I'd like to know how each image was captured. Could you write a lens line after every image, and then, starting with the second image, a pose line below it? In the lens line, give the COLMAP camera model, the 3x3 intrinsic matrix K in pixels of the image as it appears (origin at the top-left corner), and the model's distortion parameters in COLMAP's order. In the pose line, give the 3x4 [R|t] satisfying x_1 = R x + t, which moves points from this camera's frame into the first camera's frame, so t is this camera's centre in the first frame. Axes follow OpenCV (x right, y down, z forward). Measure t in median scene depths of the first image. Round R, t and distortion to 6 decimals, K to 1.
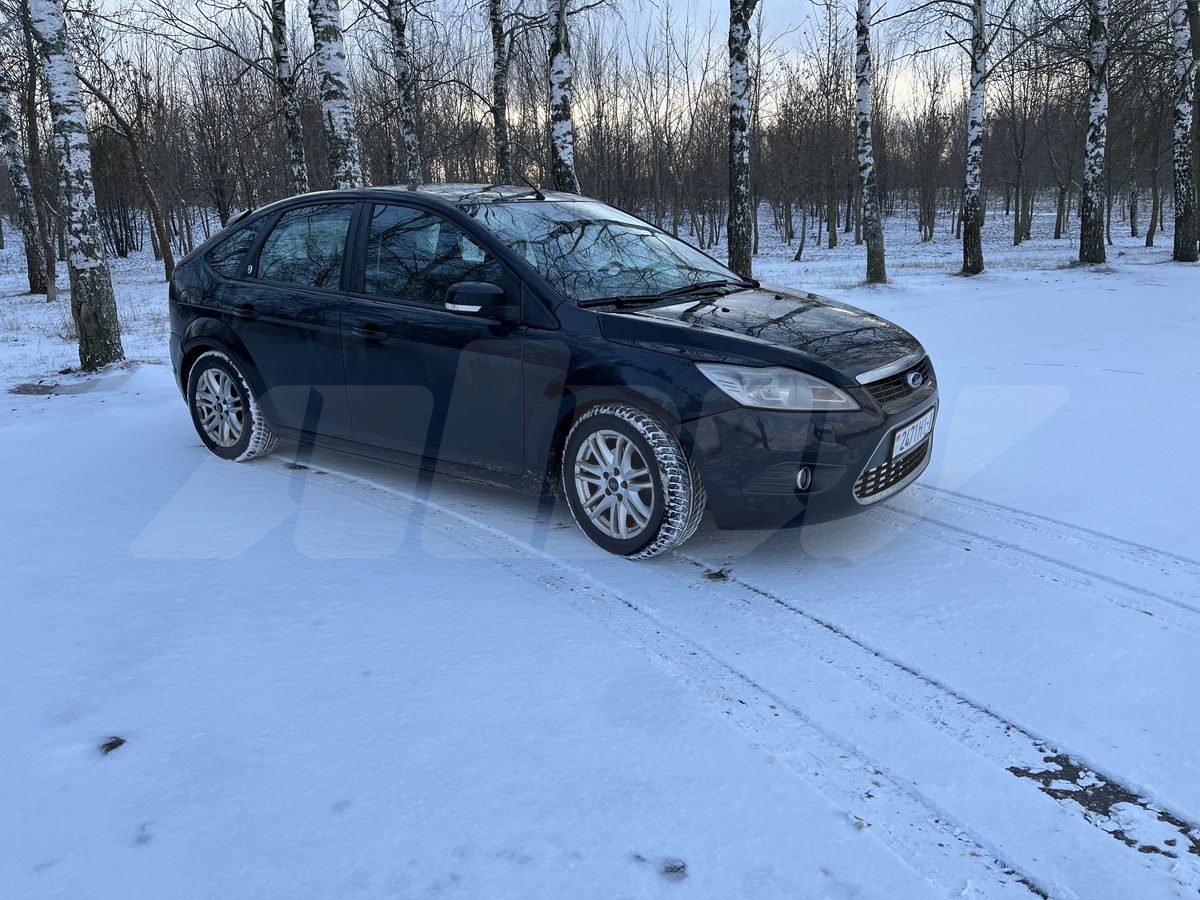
lens RADIAL K [[907.6, 0, 606.0], [0, 907.6, 452.4], [0, 0, 1]] dist [0.065461, -0.088455]
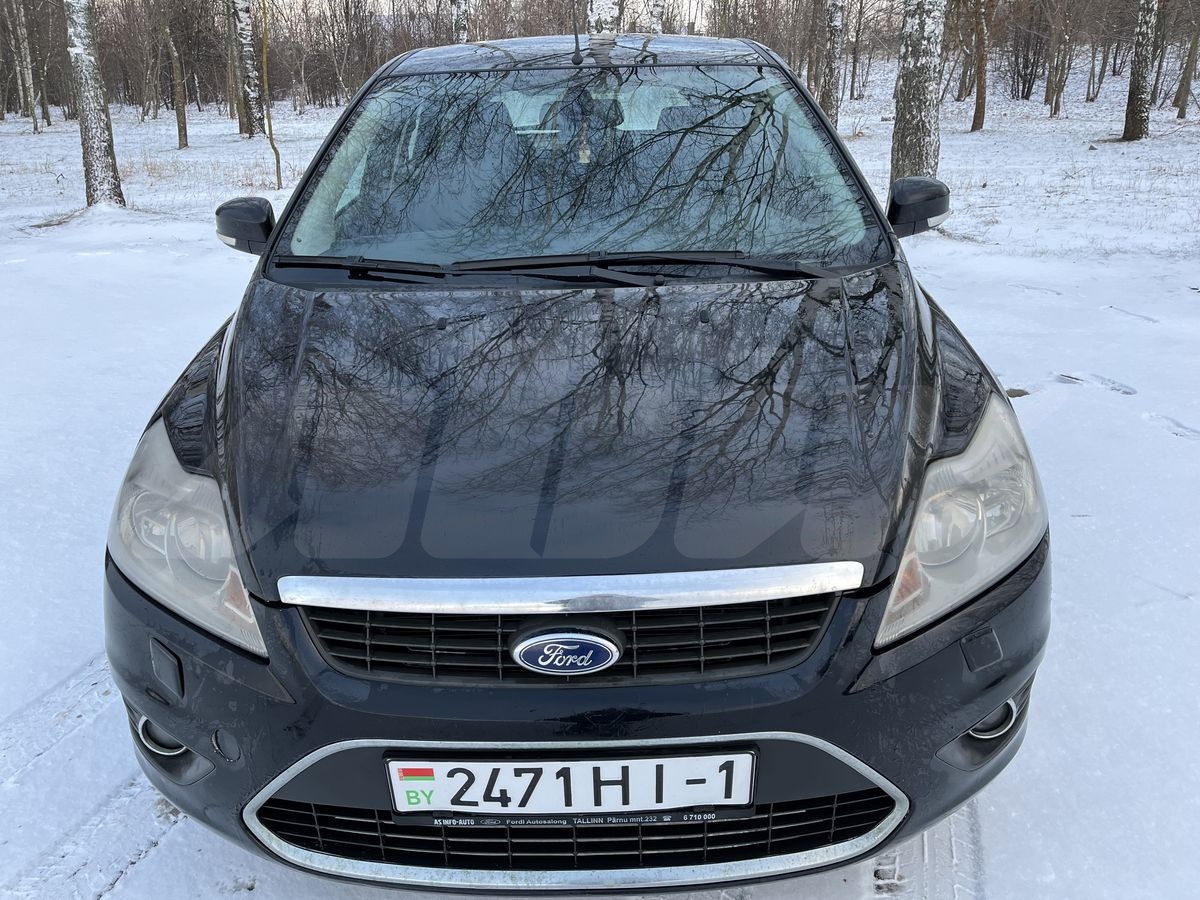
lens RADIAL K [[907.6, 0, 589.4], [0, 907.6, 451.6], [0, 0, 1]] dist [0.065461, -0.088455]
pose [[0.560264, 0.328298, -0.760477, 0.251322], [-0.202179, 0.944534, 0.258805, -0.104814], [0.803261, 0.008753, 0.595563, 0.352809]]
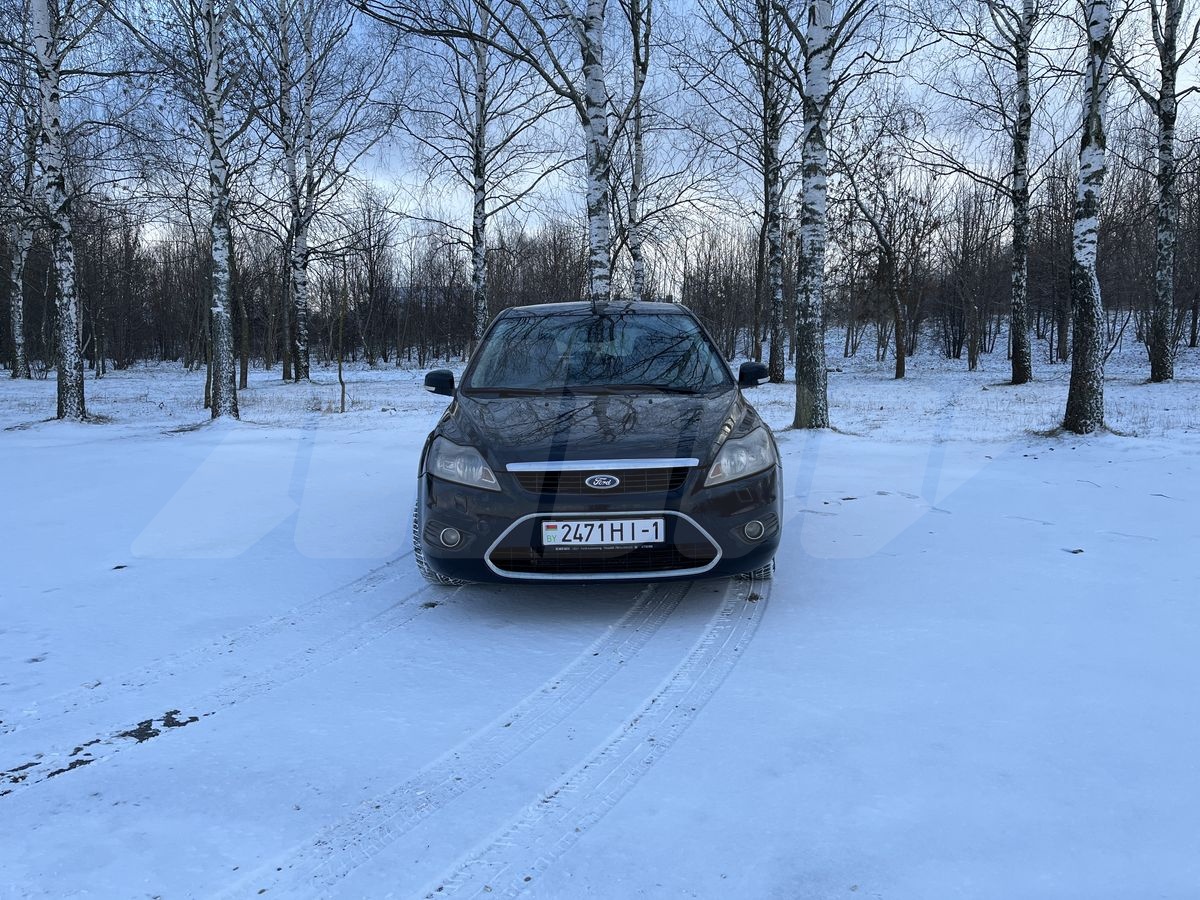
lens RADIAL K [[907.6, 0, 600.4], [0, 907.6, 452.7], [0, 0, 1]] dist [0.065461, -0.088455]
pose [[0.580319, 0.118512, -0.805720, 0.514542], [-0.204988, 0.978758, -0.003679, -0.047054], [0.788169, 0.167298, 0.592285, 0.163468]]
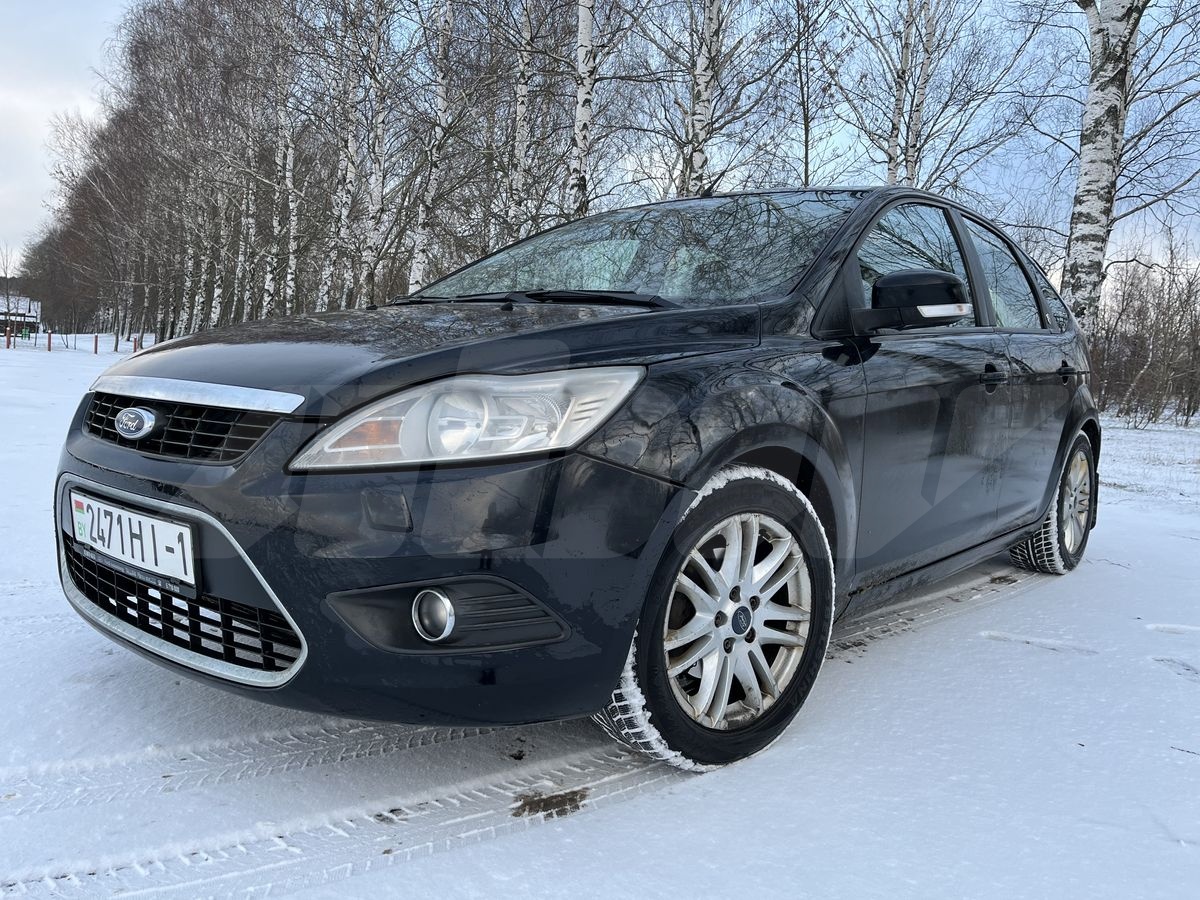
lens RADIAL K [[907.6, 0, 601.1], [0, 907.6, 445.4], [0, 0, 1]] dist [0.065461, -0.088455]
pose [[-0.101231, 0.101553, -0.989666, 0.343873], [-0.303720, 0.944131, 0.127947, -0.088884], [0.947368, 0.313533, -0.064731, 0.554466]]
